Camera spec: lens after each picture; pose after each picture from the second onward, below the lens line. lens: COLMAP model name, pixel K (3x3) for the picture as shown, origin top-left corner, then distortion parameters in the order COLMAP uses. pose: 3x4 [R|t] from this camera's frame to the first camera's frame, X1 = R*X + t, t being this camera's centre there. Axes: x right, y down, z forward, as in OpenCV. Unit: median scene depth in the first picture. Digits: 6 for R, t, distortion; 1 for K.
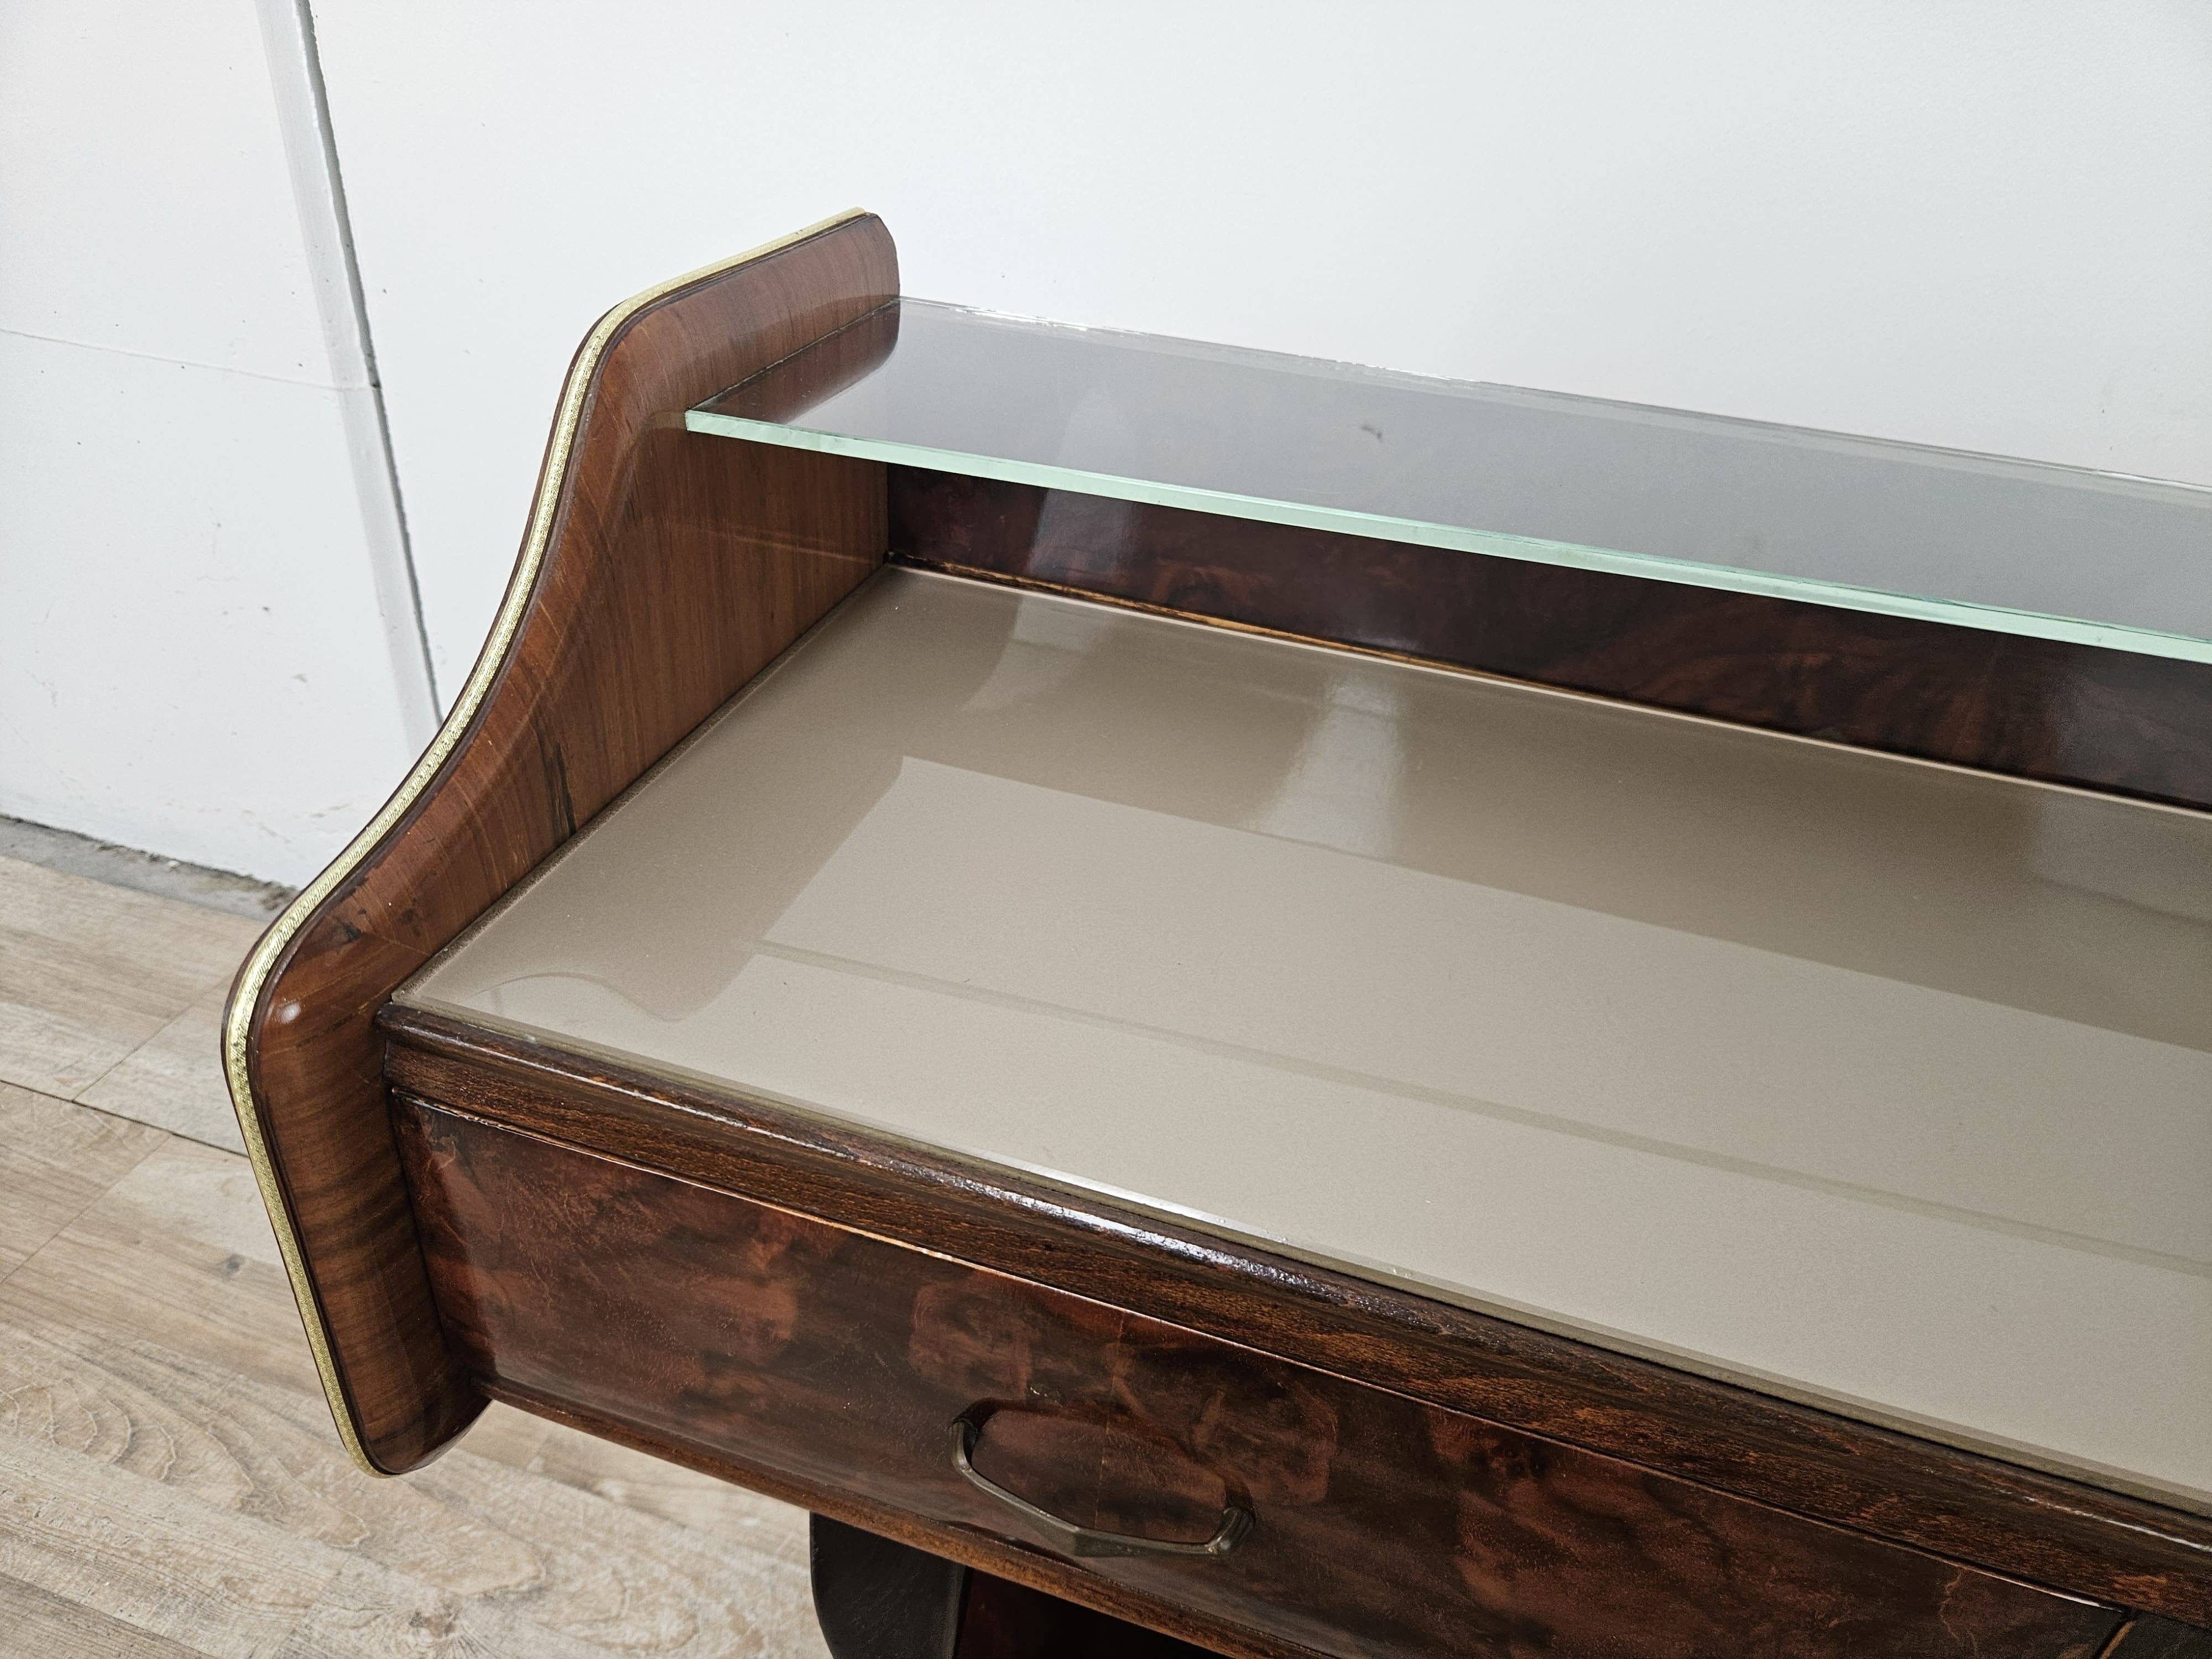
lens RADIAL K [[1483.7, 0, 1115.9], [0, 1483.7, 825.4], [0, 0, 1]] dist [0.049651, -0.052700]
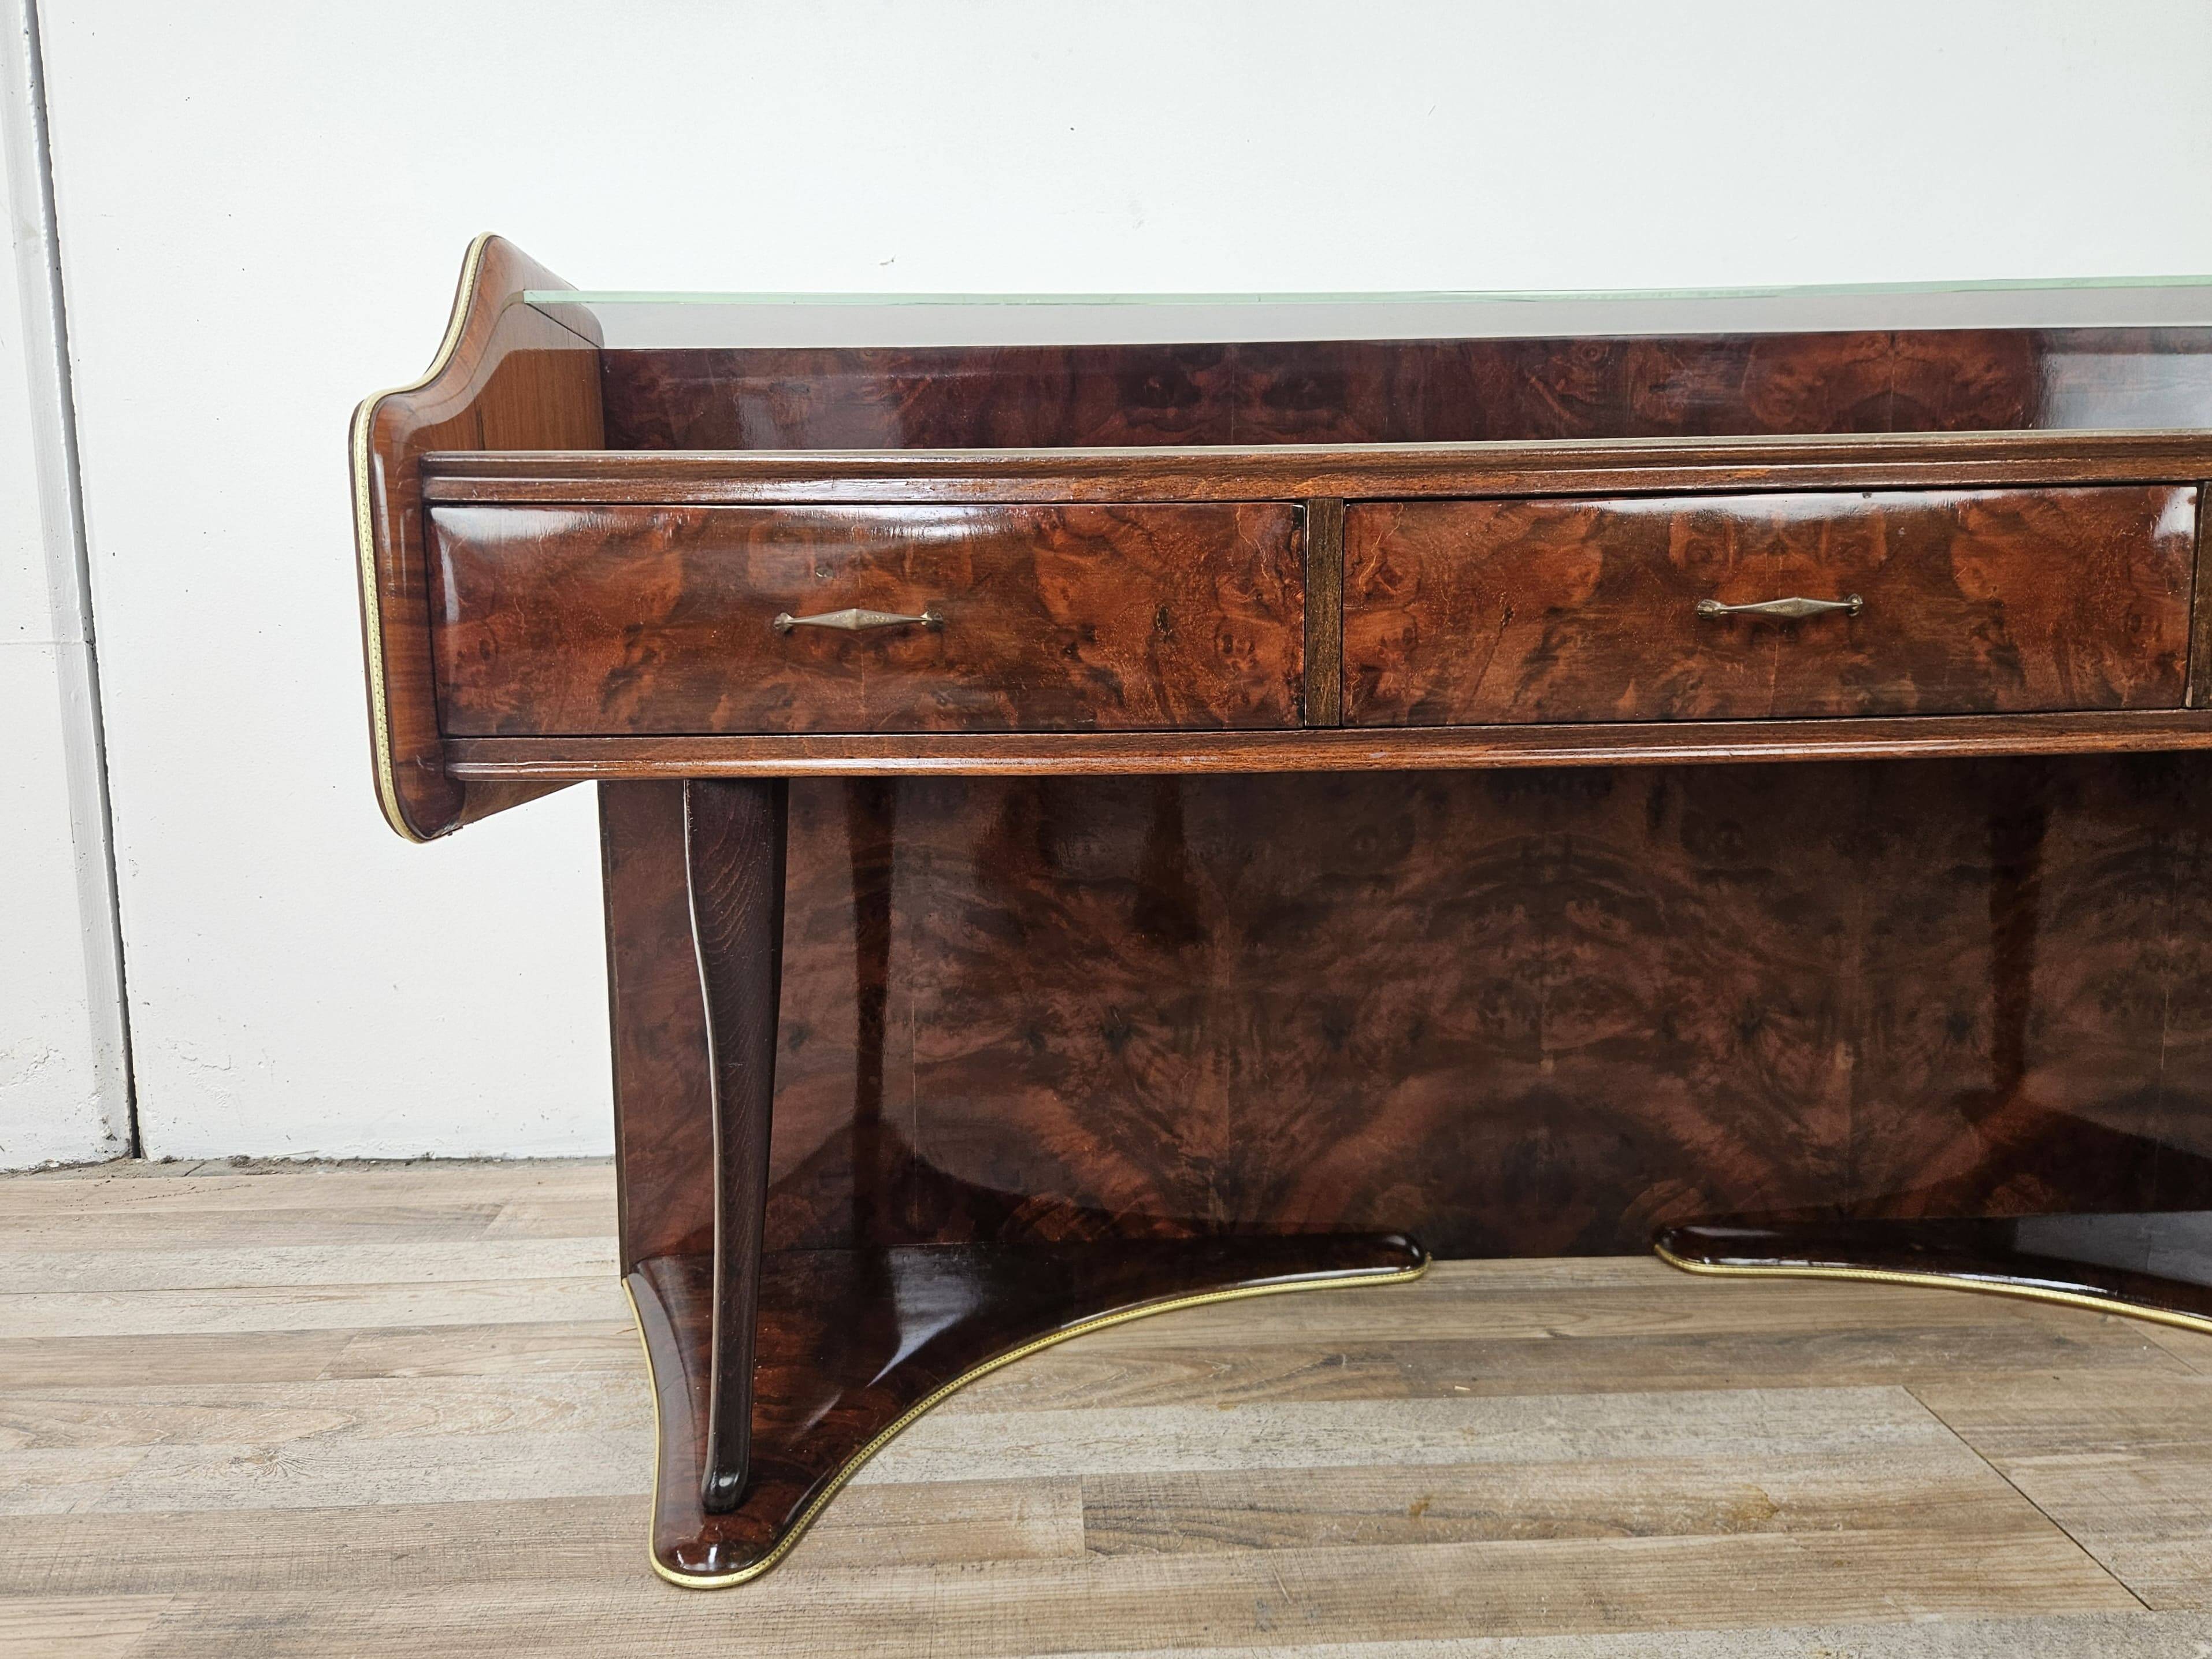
lens RADIAL K [[1546.9, 0, 1100.7], [0, 1546.9, 807.5], [0, 0, 1]] dist [0.047517, -0.049663]
pose [[0.941935, -0.127113, 0.310805, -0.170212], [0.246651, 0.889985, -0.383523, 0.691597], [-0.227862, 0.437914, 0.869661, -0.321139]]
